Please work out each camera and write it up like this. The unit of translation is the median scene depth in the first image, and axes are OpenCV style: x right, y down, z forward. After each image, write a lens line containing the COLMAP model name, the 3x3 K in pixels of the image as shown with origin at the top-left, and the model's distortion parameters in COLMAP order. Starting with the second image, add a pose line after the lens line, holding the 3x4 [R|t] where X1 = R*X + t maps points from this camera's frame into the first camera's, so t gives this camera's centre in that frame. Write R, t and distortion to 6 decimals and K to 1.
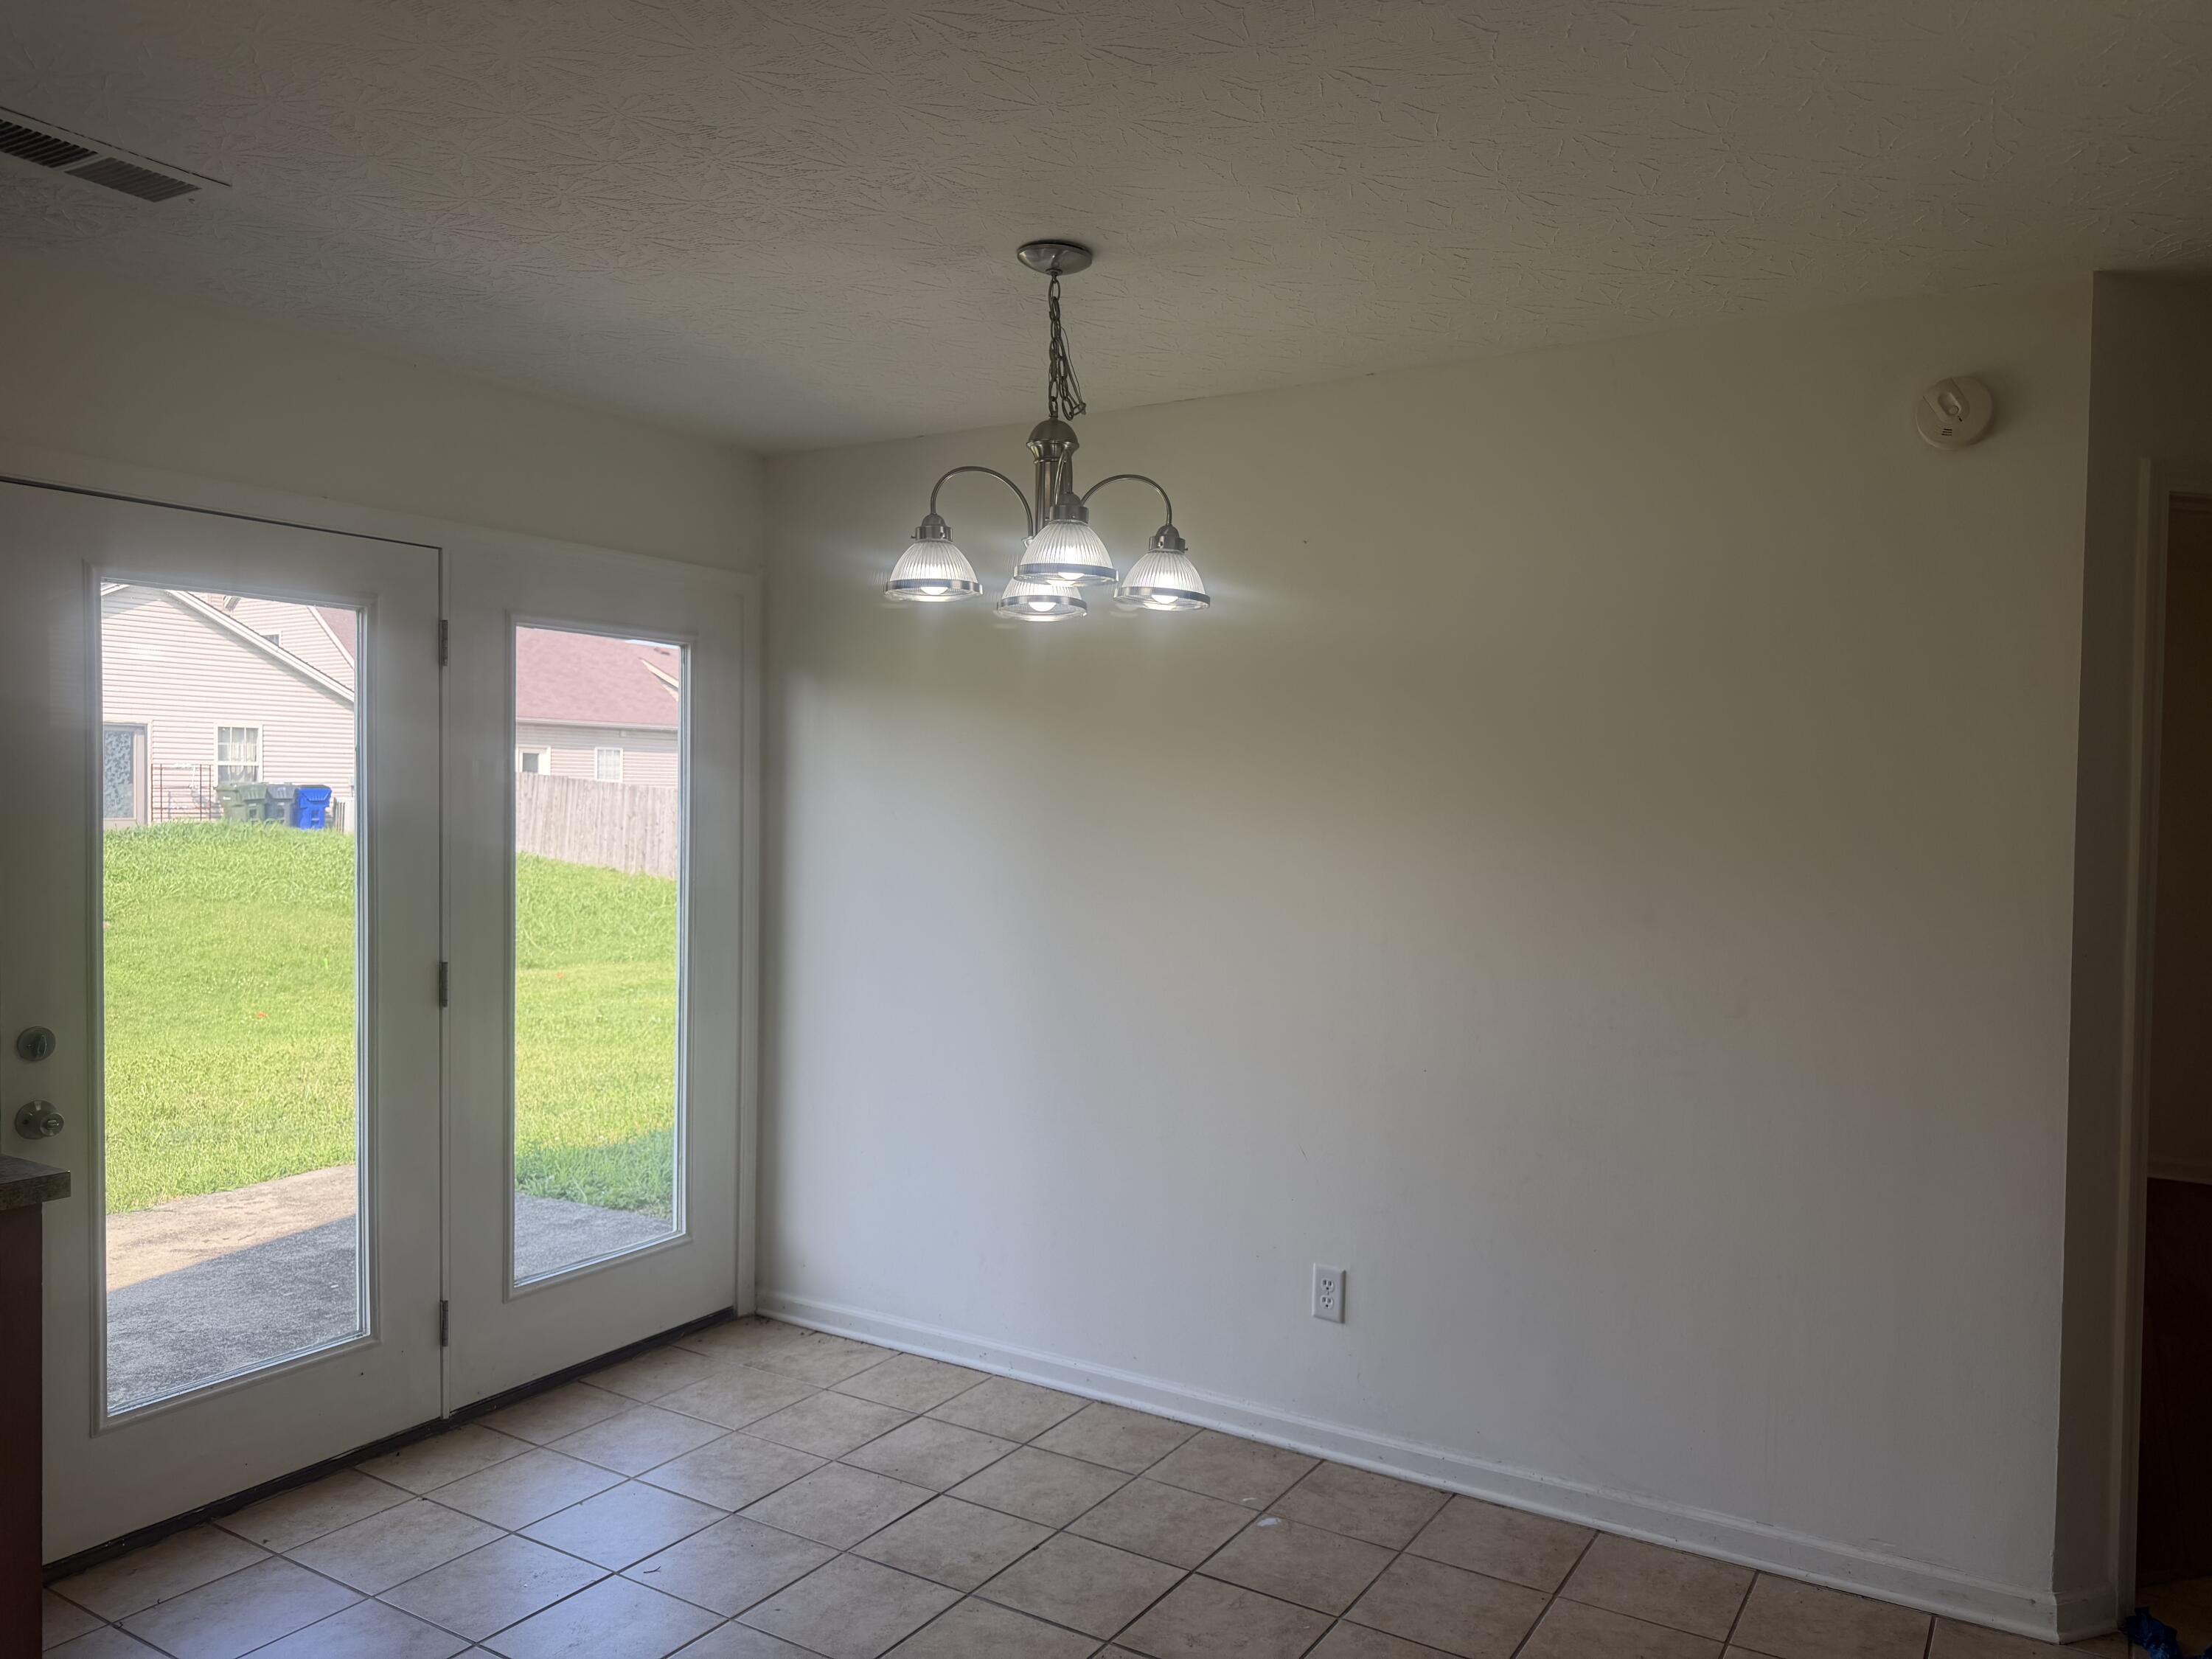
lens RADIAL K [[1575.6, 0, 1106.0], [0, 1575.6, 829.5], [0, 0, 1]] dist [-0.003484, -0.002311]
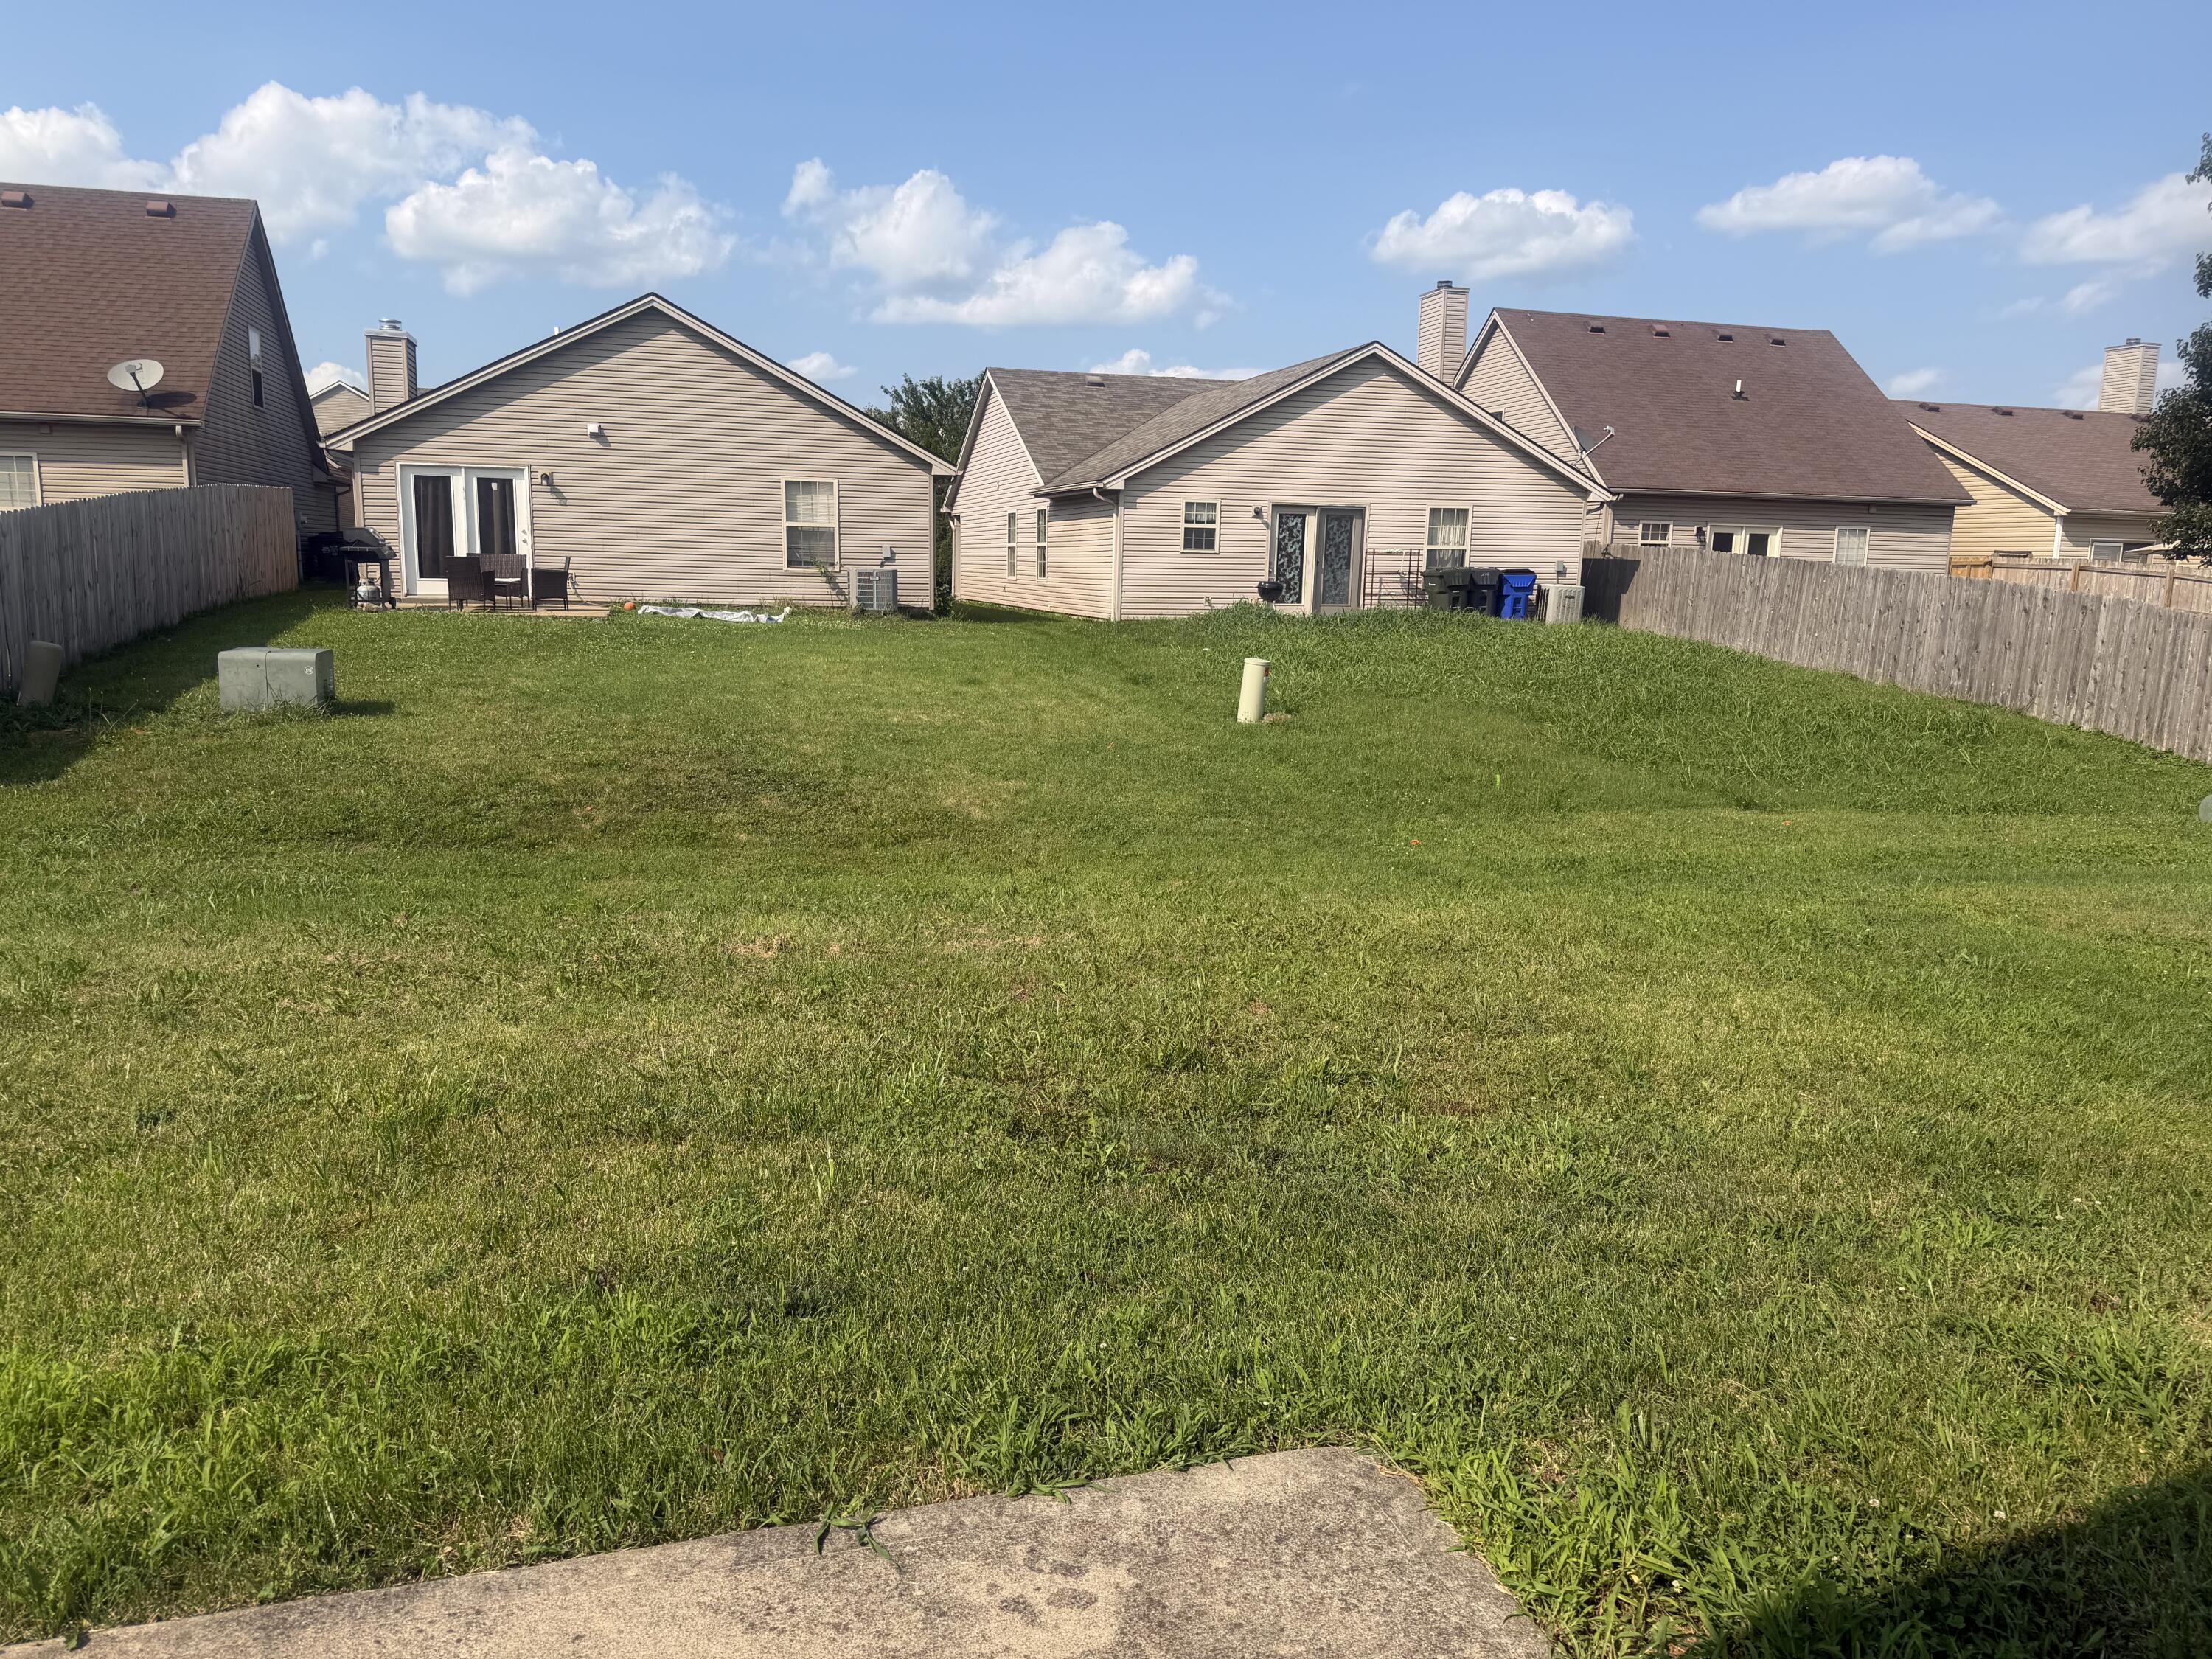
lens RADIAL K [[1529.3, 0, 1106.0], [0, 1529.3, 829.5], [0, 0, 1]] dist [0.097696, -0.313119]
pose [[0.738530, 0.111736, -0.664897, -0.067020], [-0.022338, 0.989685, 0.141505, -0.000071], [0.673850, -0.089654, 0.733409, 0.167239]]
